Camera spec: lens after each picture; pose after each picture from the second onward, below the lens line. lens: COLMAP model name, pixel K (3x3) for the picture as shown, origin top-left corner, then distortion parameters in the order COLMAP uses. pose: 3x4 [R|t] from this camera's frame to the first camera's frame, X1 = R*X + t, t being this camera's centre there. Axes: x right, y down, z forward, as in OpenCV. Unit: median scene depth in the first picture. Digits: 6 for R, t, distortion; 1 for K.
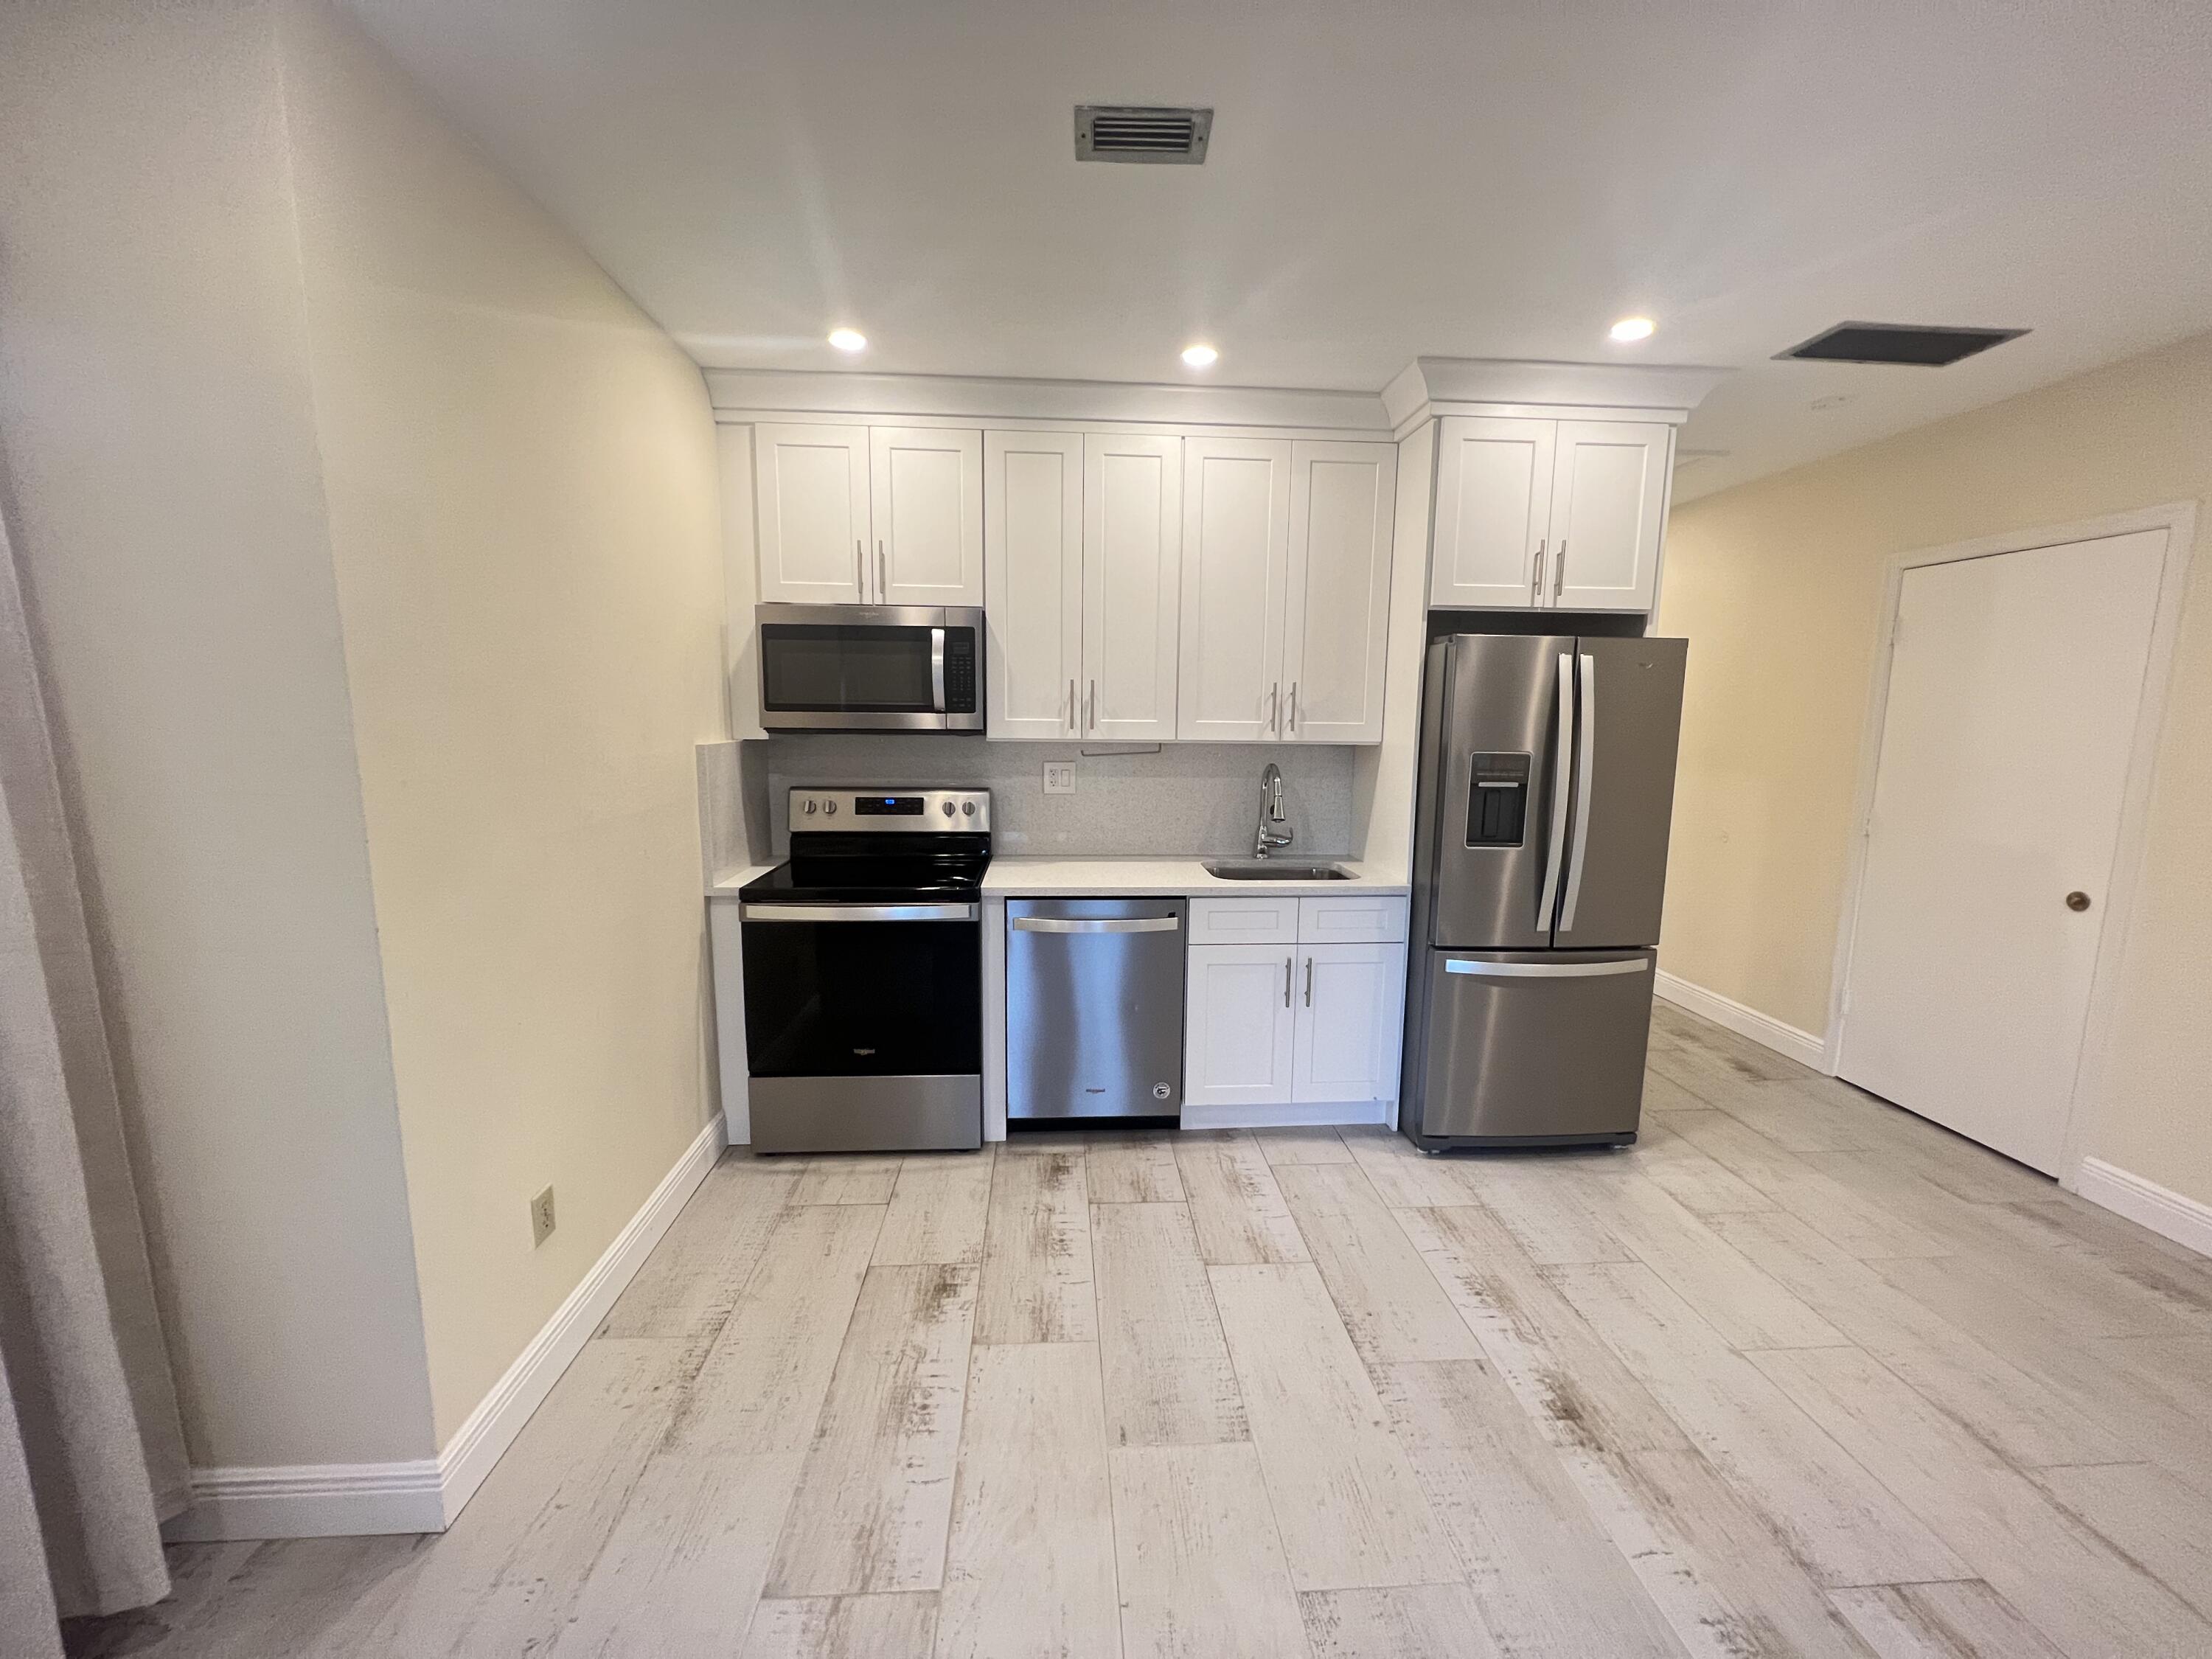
lens RADIAL K [[882.2, 0, 1107.1], [0, 882.2, 833.3], [0, 0, 1]] dist [-0.001140, -0.000428]
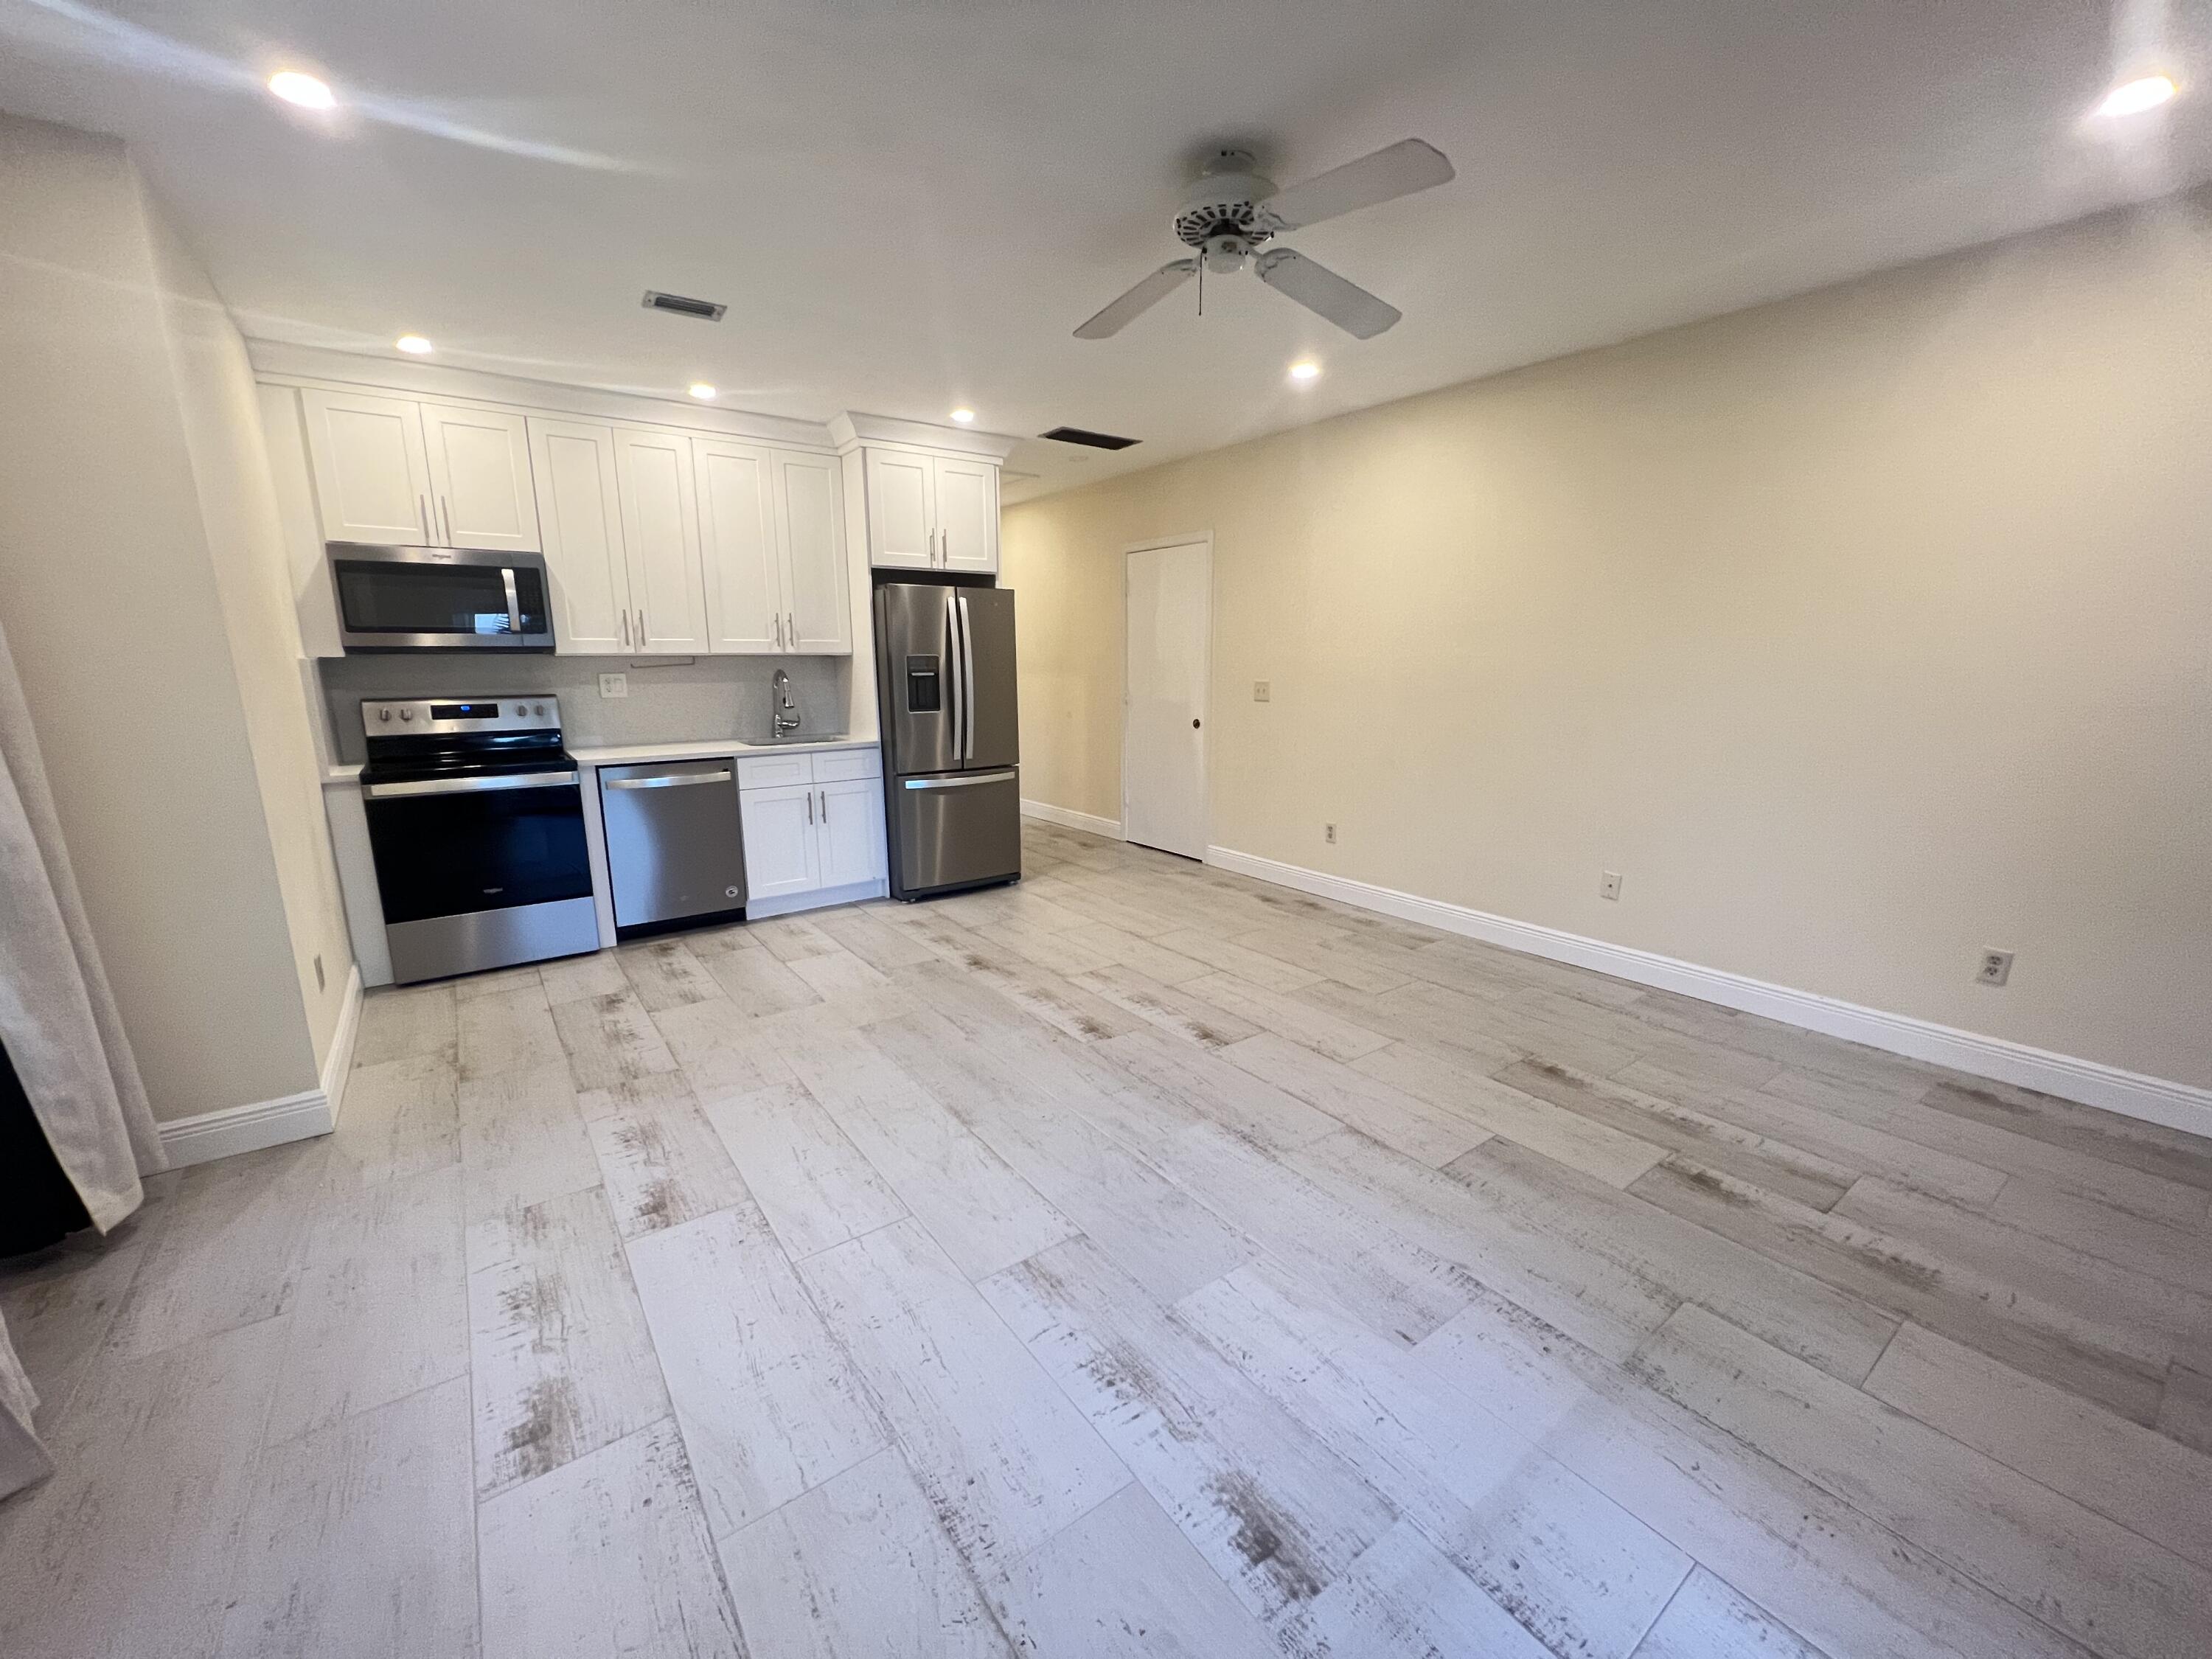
lens RADIAL K [[882.2, 0, 1107.1], [0, 882.2, 833.3], [0, 0, 1]] dist [-0.001140, -0.000428]
pose [[0.838963, -0.122375, 0.530251, -0.186096], [0.089680, 0.992156, 0.087084, 0.124860], [-0.536748, -0.025507, 0.843357, -0.595319]]
